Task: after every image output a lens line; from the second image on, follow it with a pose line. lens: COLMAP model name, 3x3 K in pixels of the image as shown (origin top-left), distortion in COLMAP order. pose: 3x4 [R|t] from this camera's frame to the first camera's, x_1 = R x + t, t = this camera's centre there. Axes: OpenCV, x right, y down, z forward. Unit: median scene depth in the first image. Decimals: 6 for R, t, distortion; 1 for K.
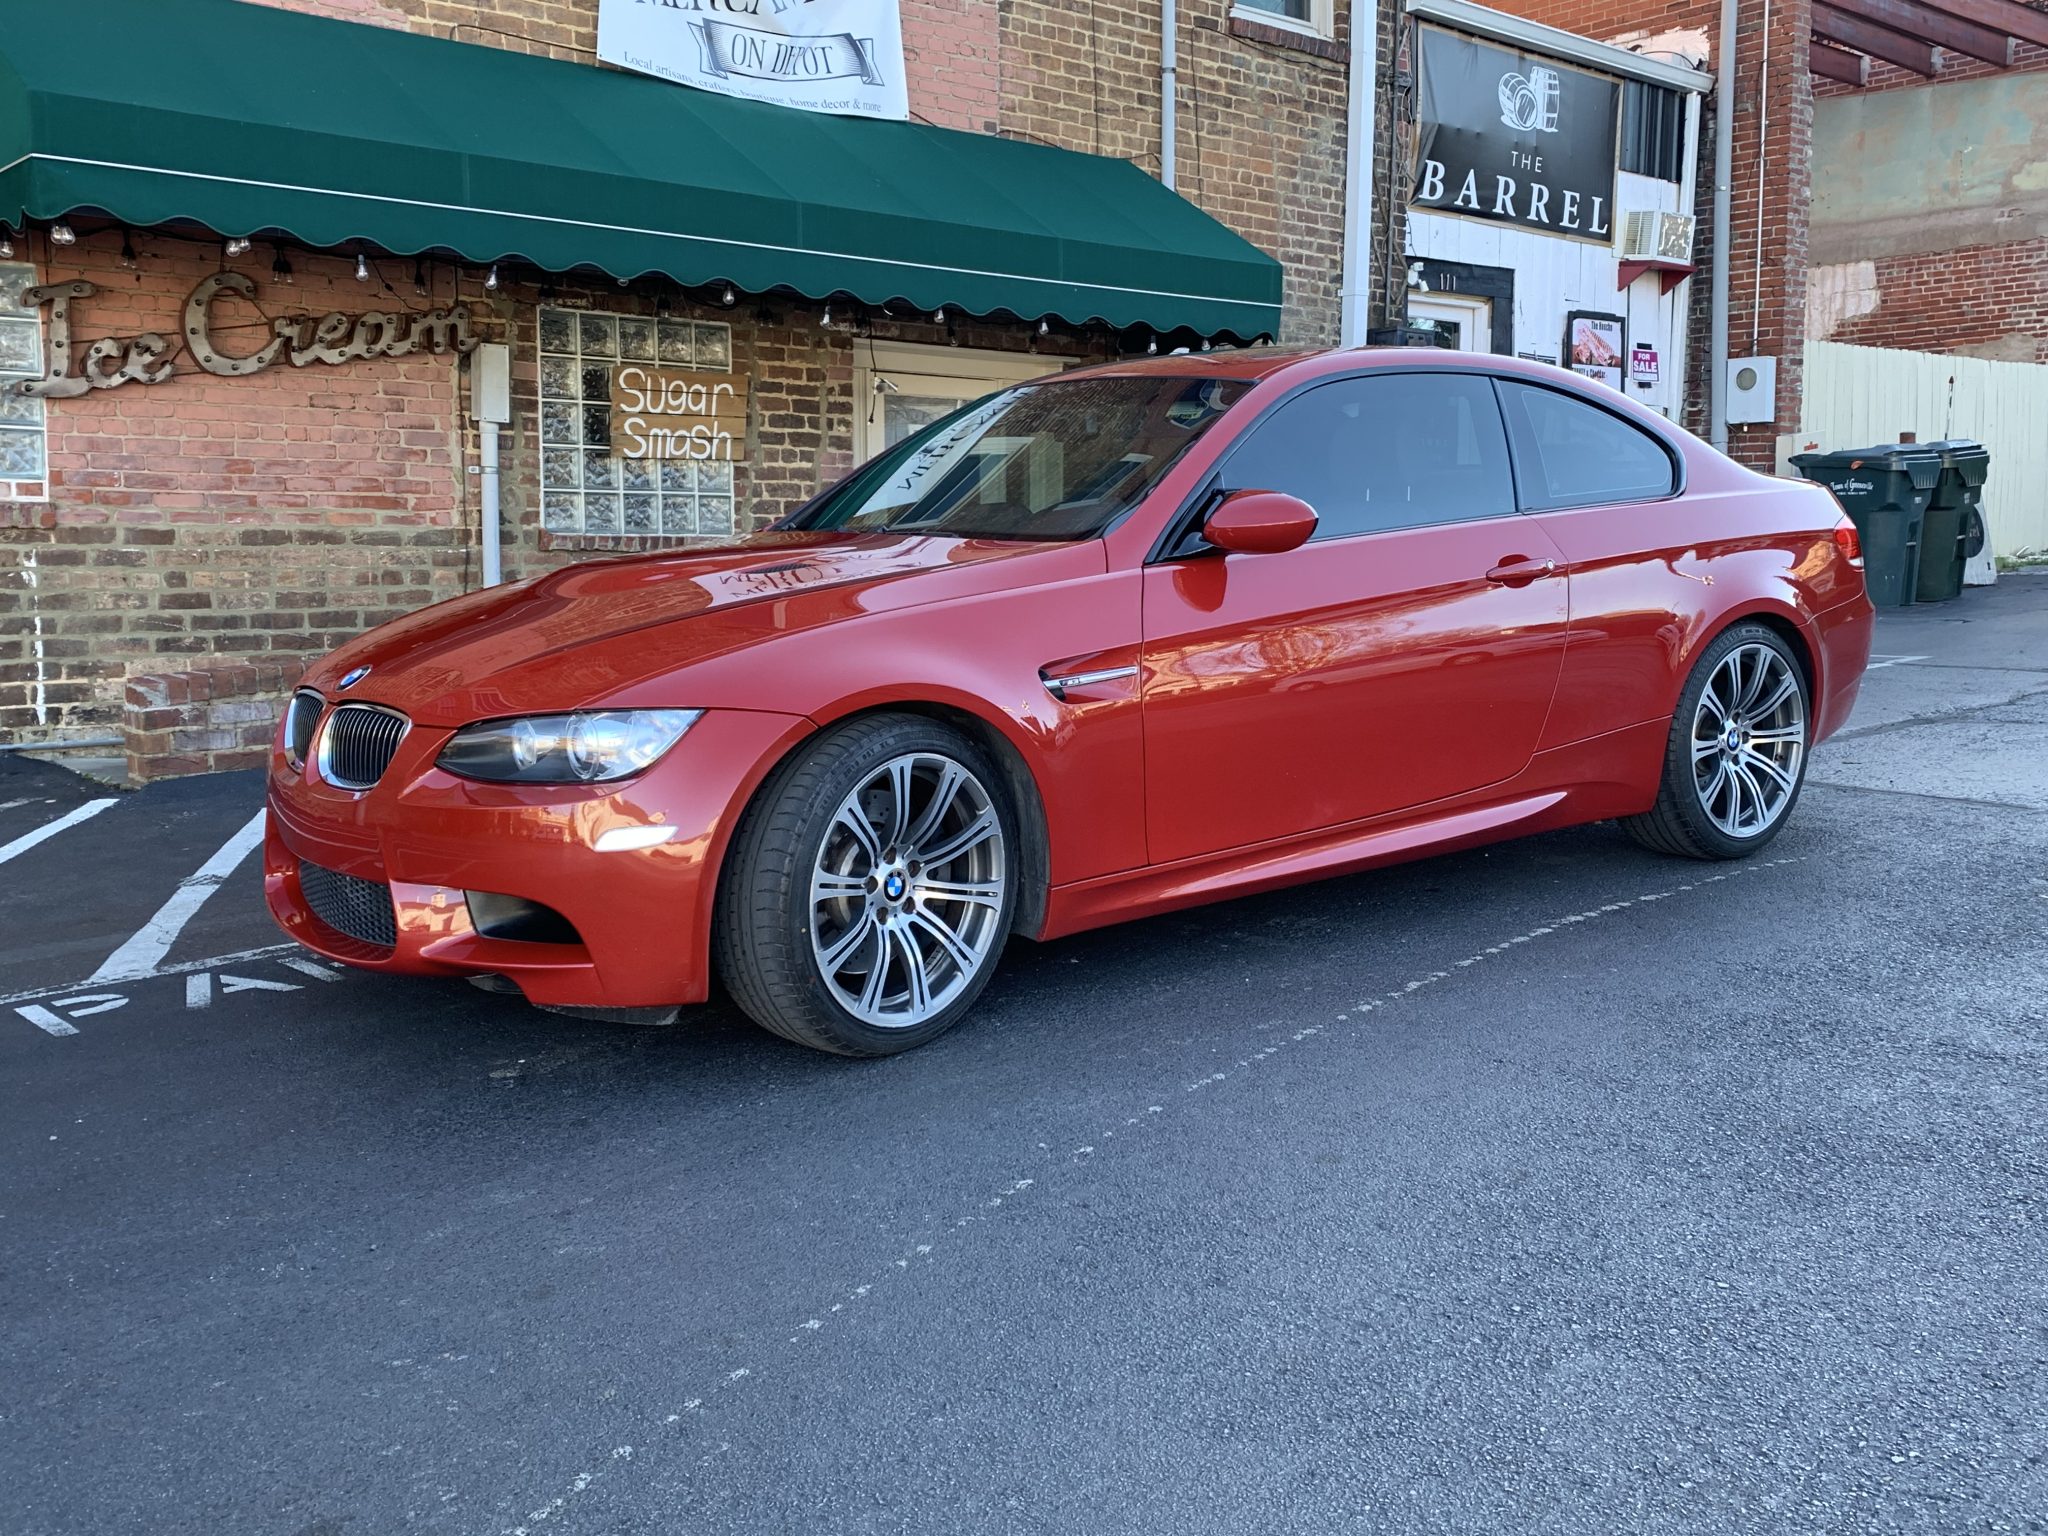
lens RADIAL K [[1844.9, 0, 1033.2], [0, 1844.9, 778.0], [0, 0, 1]] dist [0.083081, -0.170528]
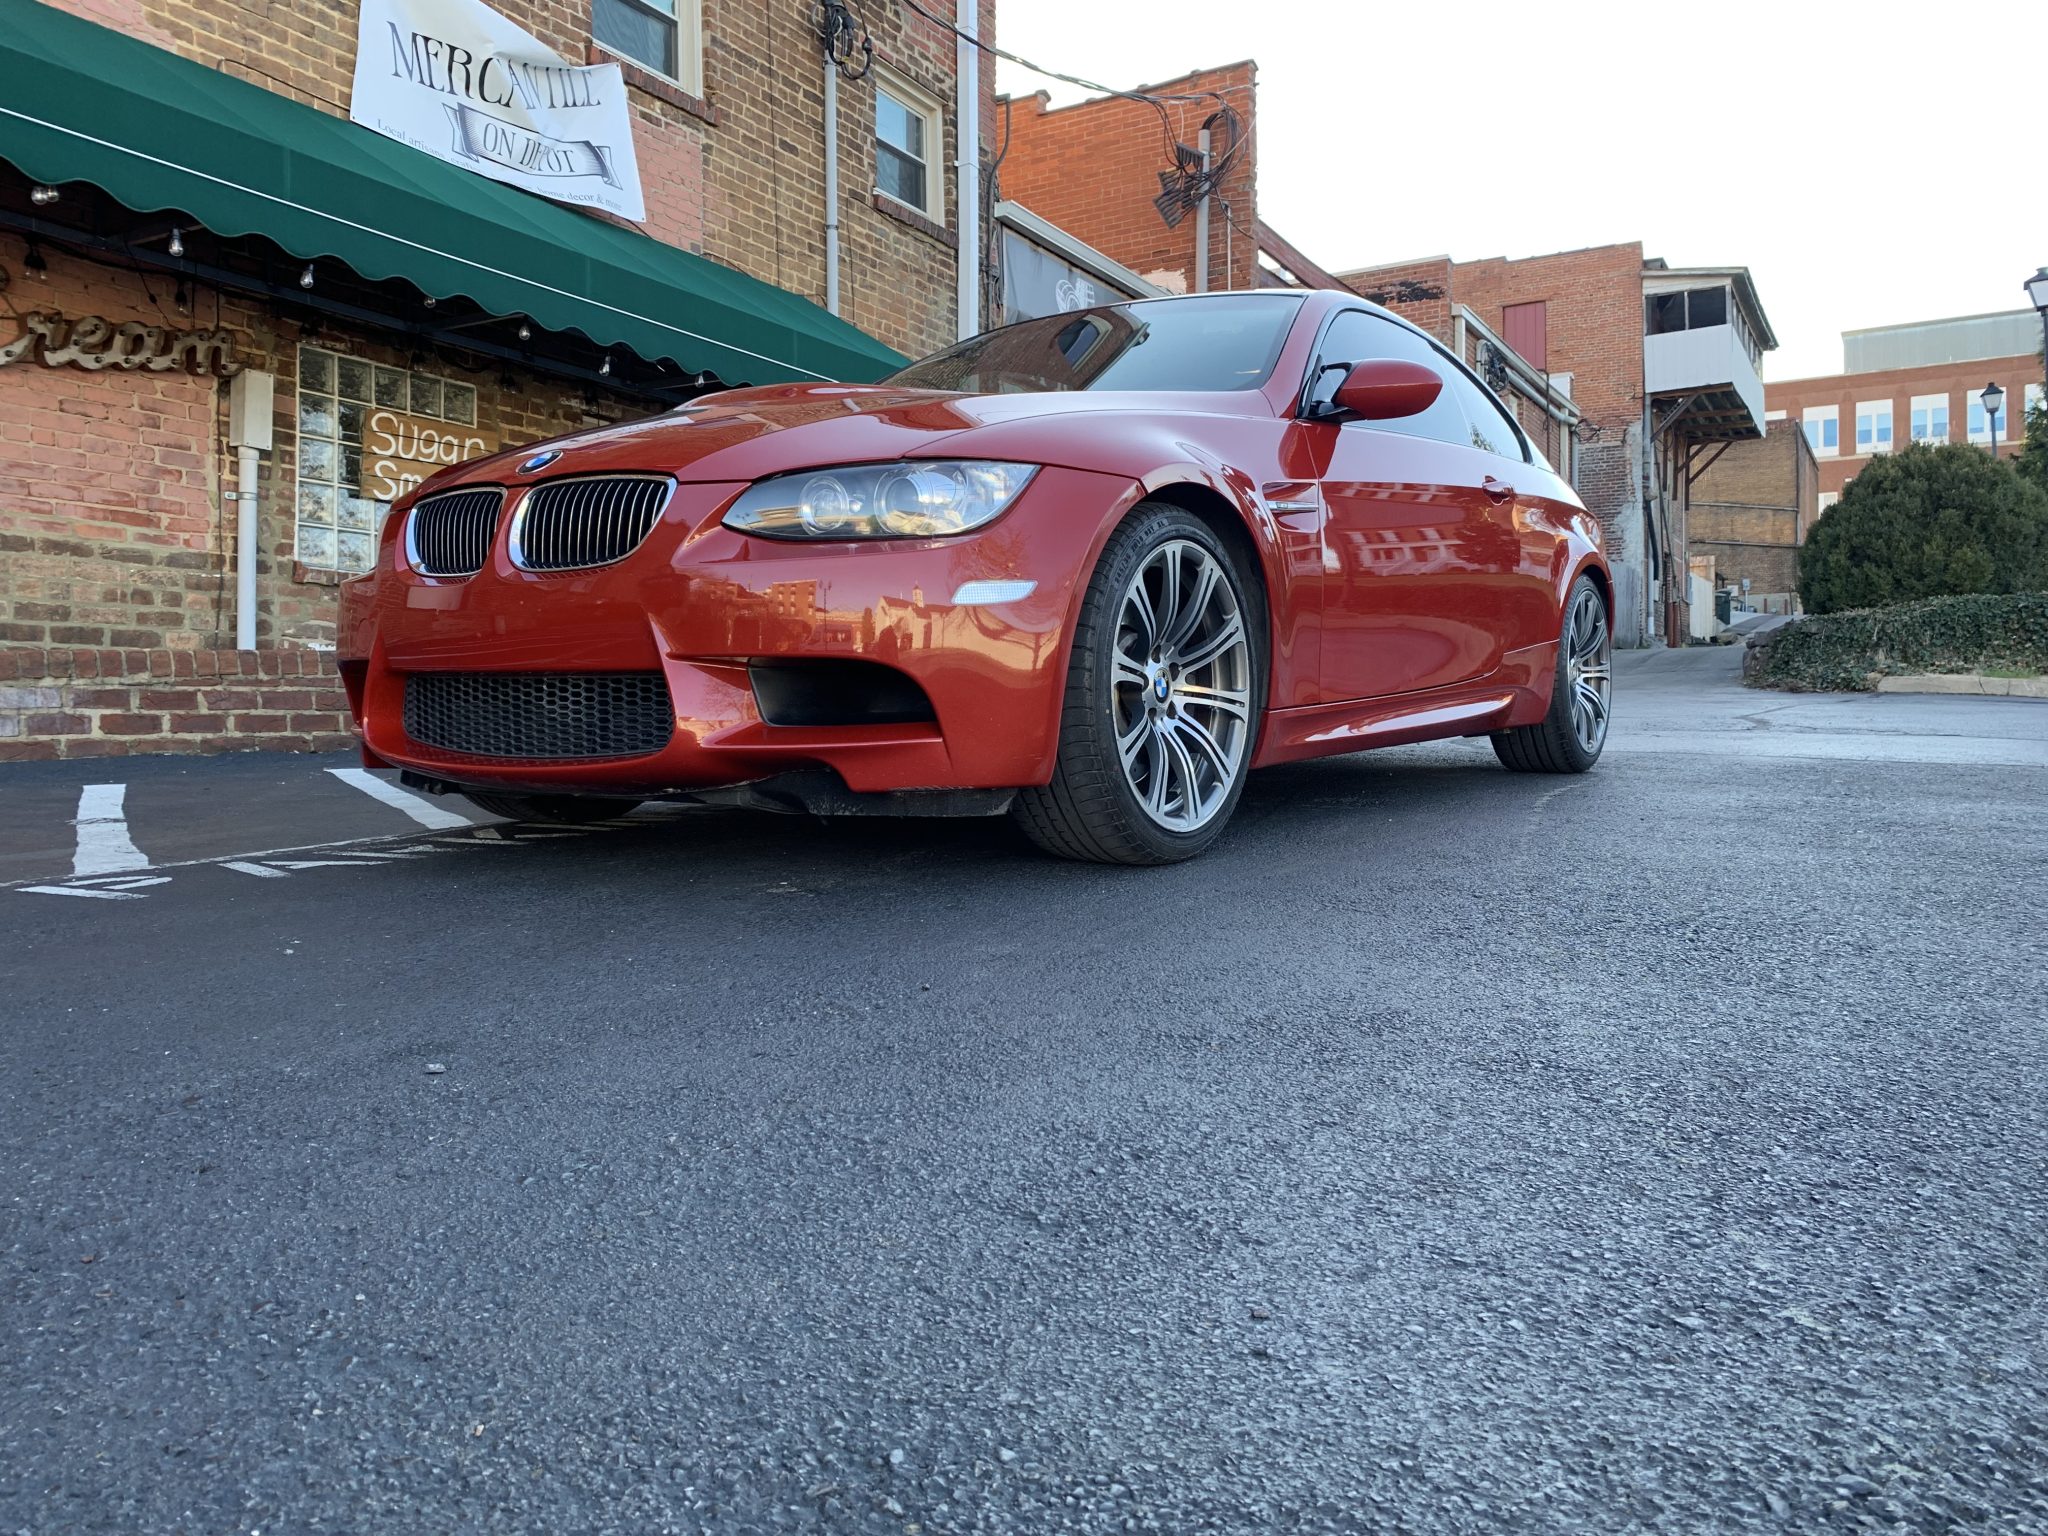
lens RADIAL K [[1522.8, 0, 1024.0], [0, 1522.8, 768.0], [0, 0, 1]] dist [0.006528, 0.007778]
pose [[0.947349, -0.007853, 0.320107, -0.169175], [0.039503, 0.994929, -0.092501, 0.072864], [-0.317758, 0.100276, 0.942855, 0.120622]]
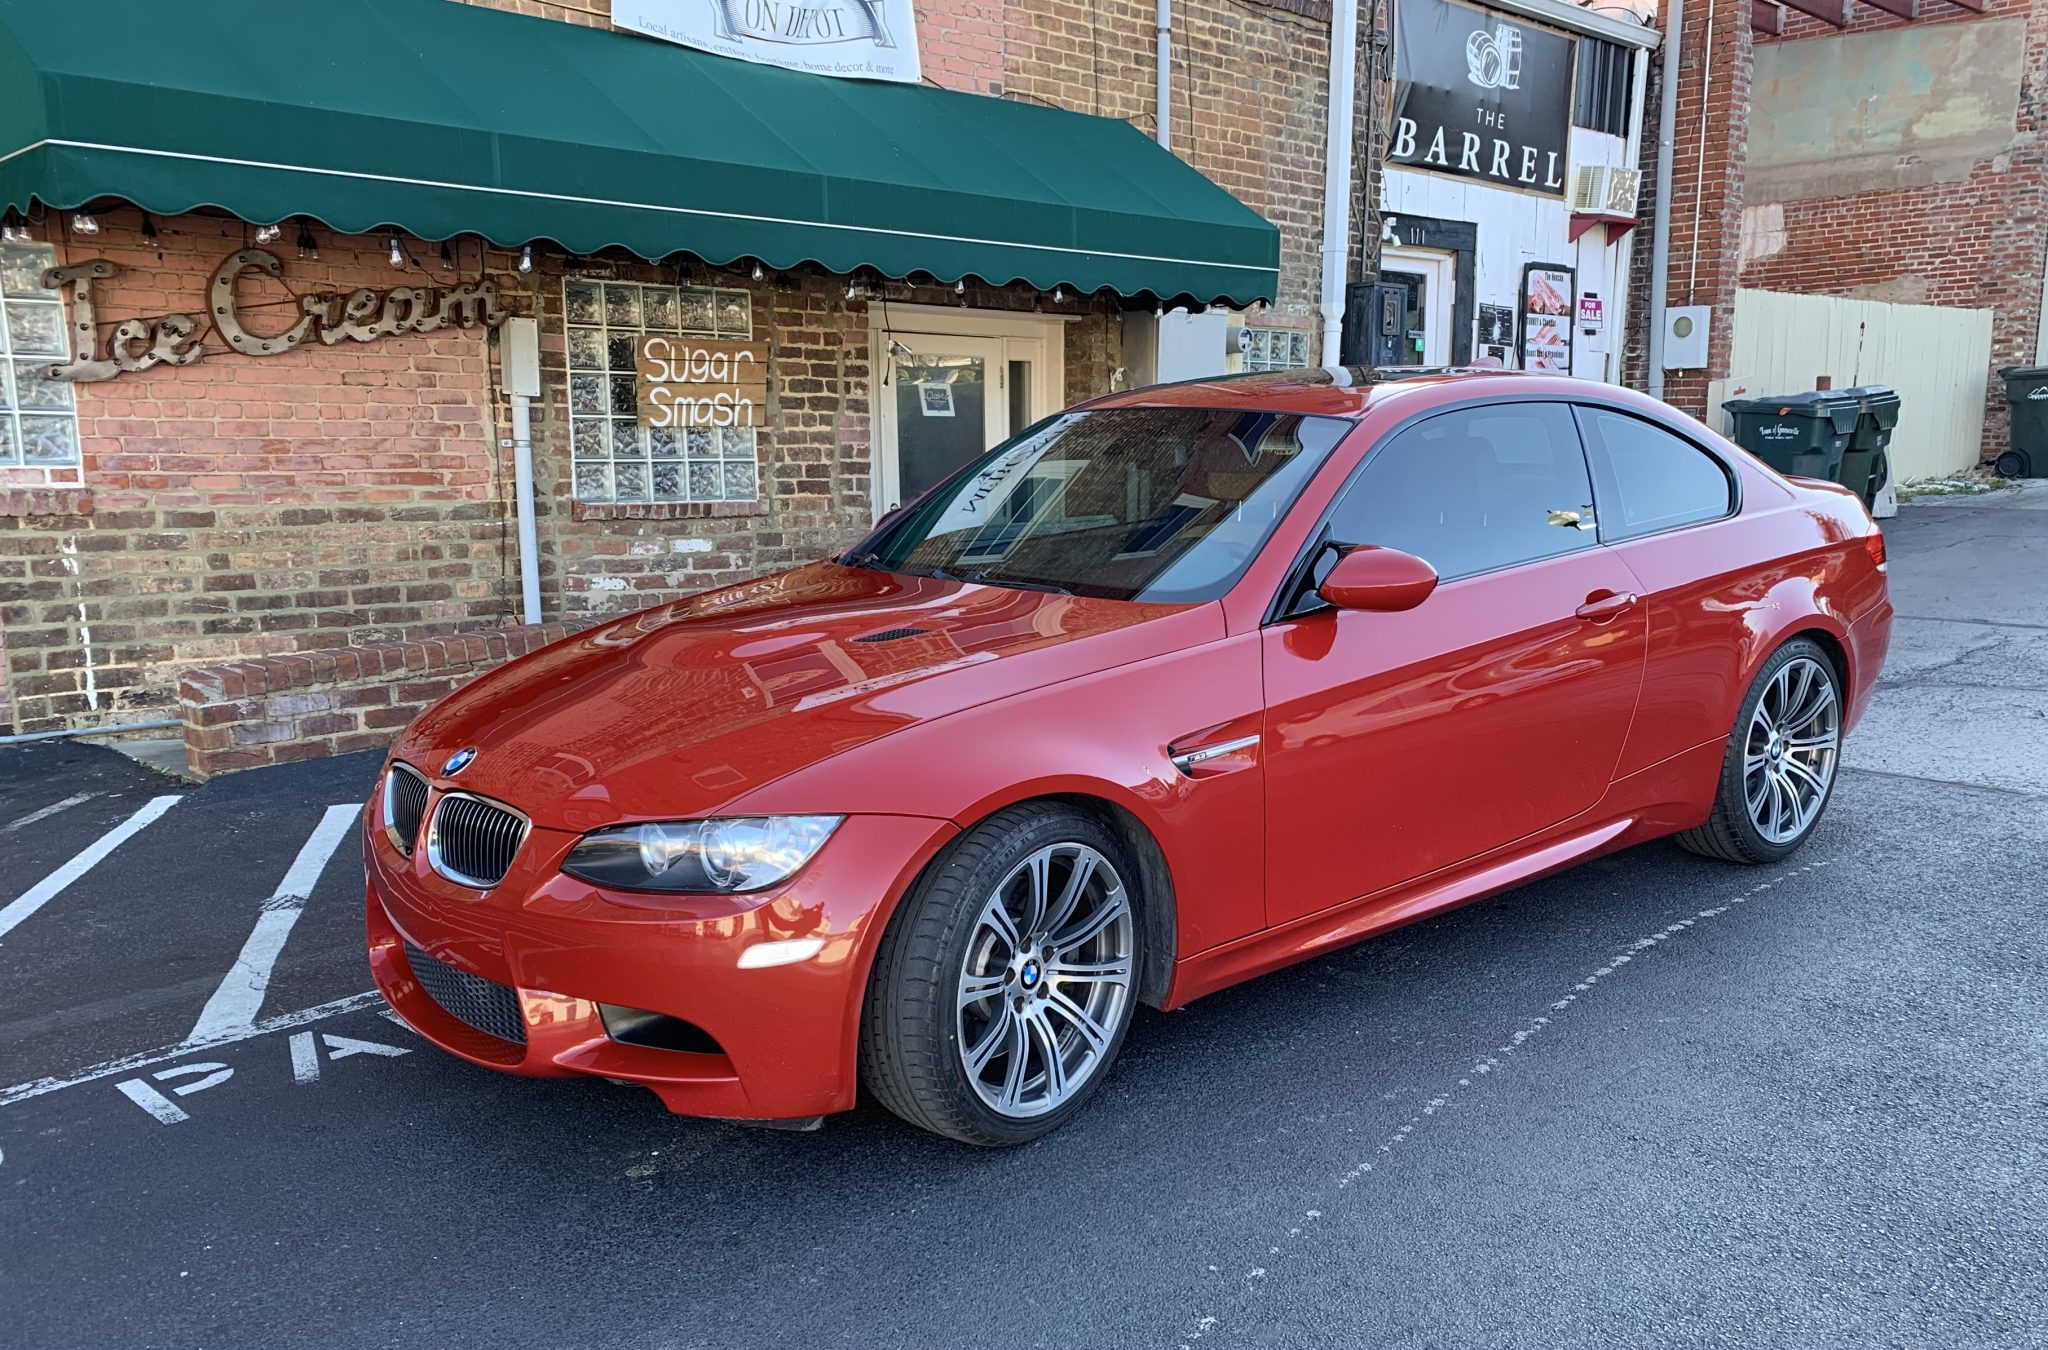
lens RADIAL K [[1665.4, 0, 1080.3], [0, 1665.4, 839.7], [0, 0, 1]] dist [0.007418, 0.002136]
pose [[0.998468, -0.014712, 0.053348, -0.040131], [0.009009, 0.994368, 0.105603, -0.045045], [-0.054602, -0.104961, 0.992976, 0.052826]]
